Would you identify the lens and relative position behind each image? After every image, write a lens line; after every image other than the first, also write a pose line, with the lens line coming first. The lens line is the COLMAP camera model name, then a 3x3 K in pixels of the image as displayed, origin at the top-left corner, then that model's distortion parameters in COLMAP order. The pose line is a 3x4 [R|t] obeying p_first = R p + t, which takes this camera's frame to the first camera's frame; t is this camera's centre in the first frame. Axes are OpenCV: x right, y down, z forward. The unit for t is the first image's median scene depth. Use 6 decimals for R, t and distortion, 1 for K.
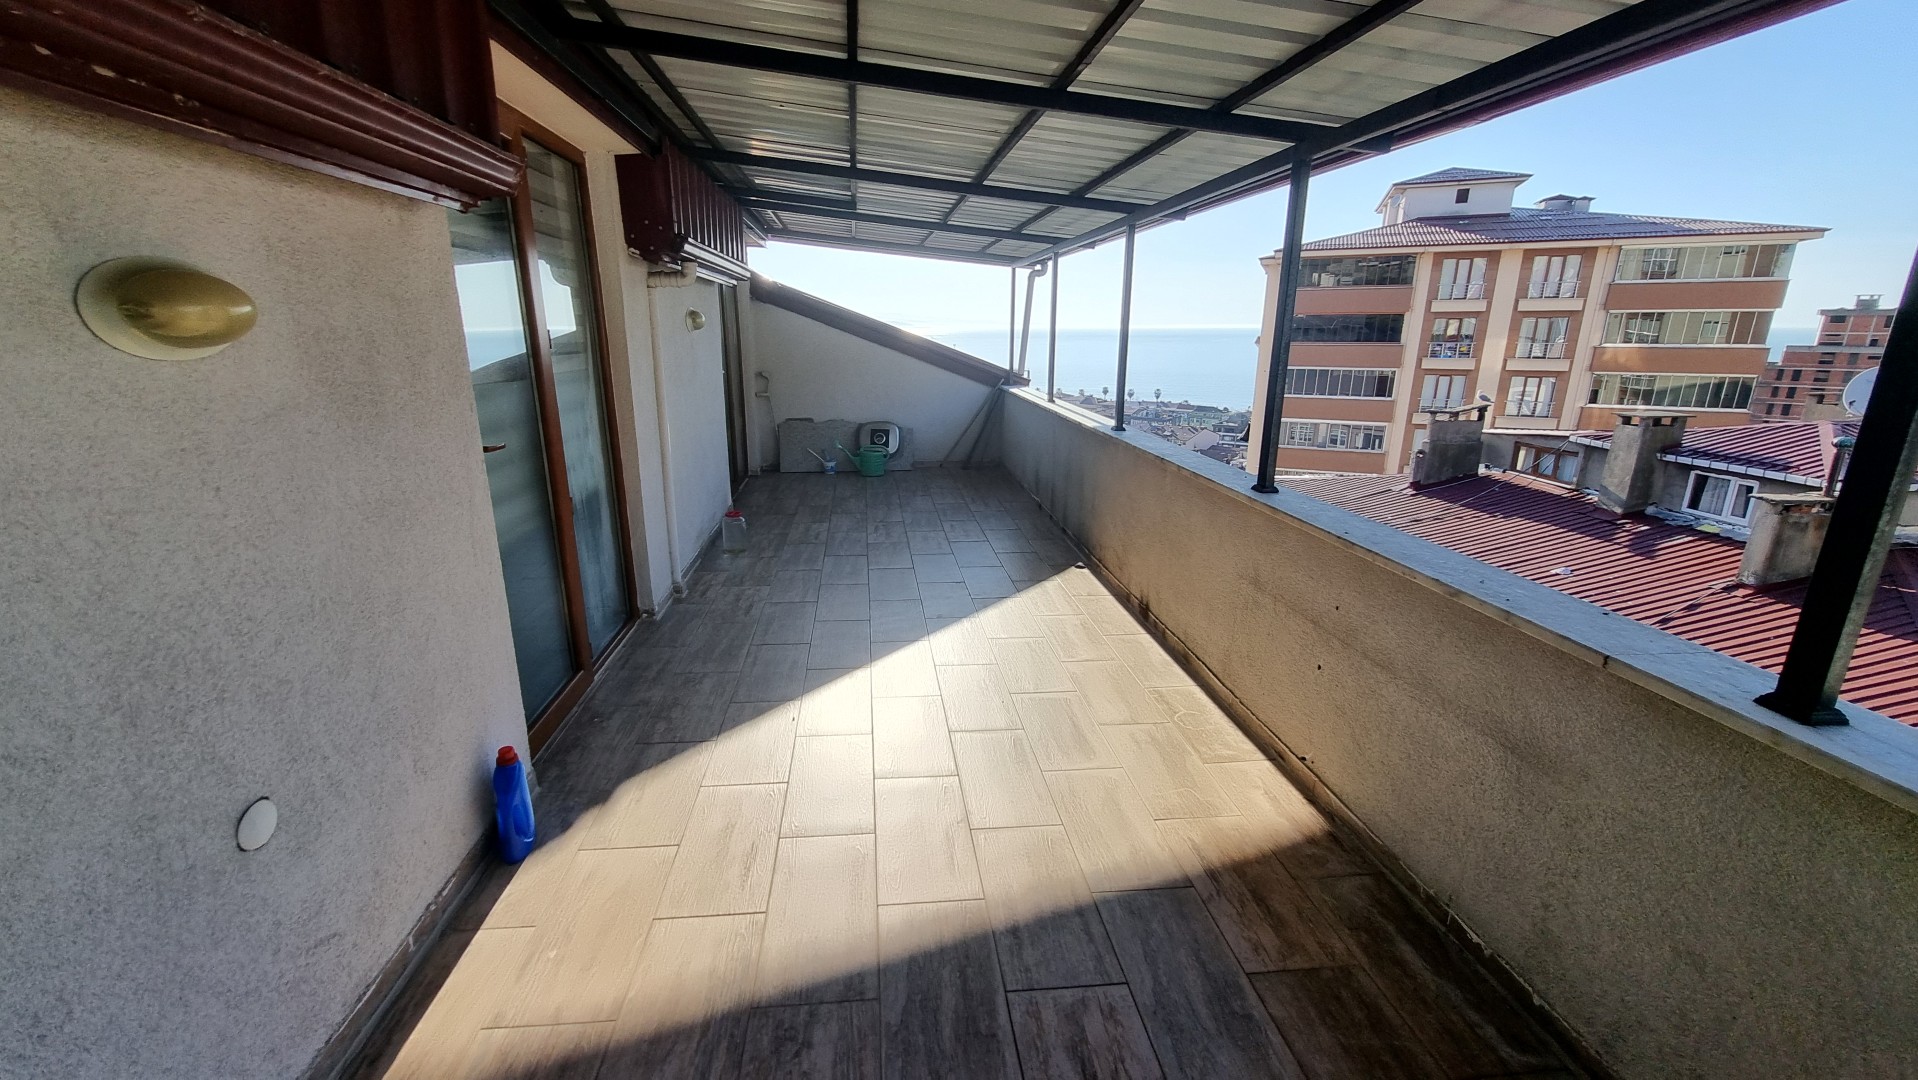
lens RADIAL K [[755.8, 0, 932.6], [0, 755.8, 530.6], [0, 0, 1]] dist [-0.000229, -0.000114]
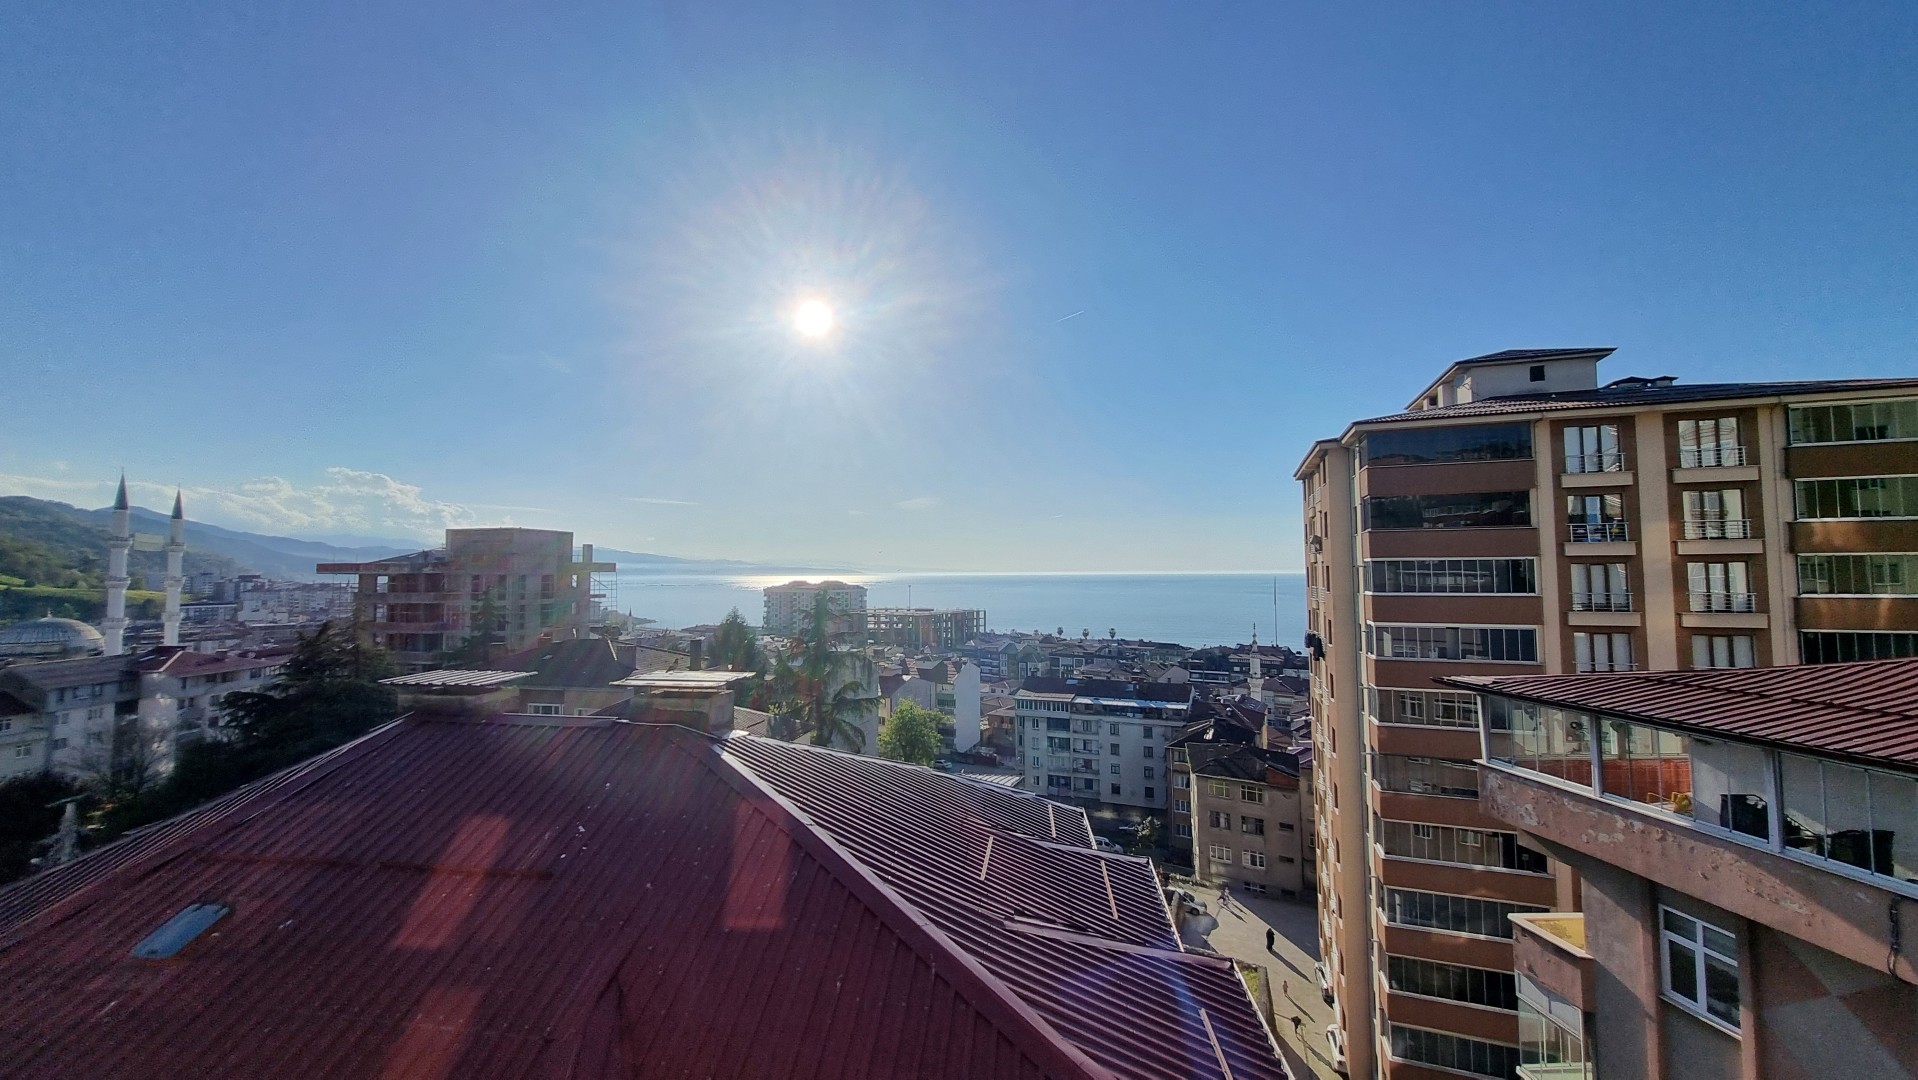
lens RADIAL K [[749.9, 0, 930.0], [0, 749.9, 534.0], [0, 0, 1]] dist [0.002592, -0.000521]
pose [[0.998009, -0.002600, 0.063021, -0.078400], [0.022185, 0.949782, -0.312126, -0.004146], [-0.059045, 0.312902, 0.947948, 0.306865]]
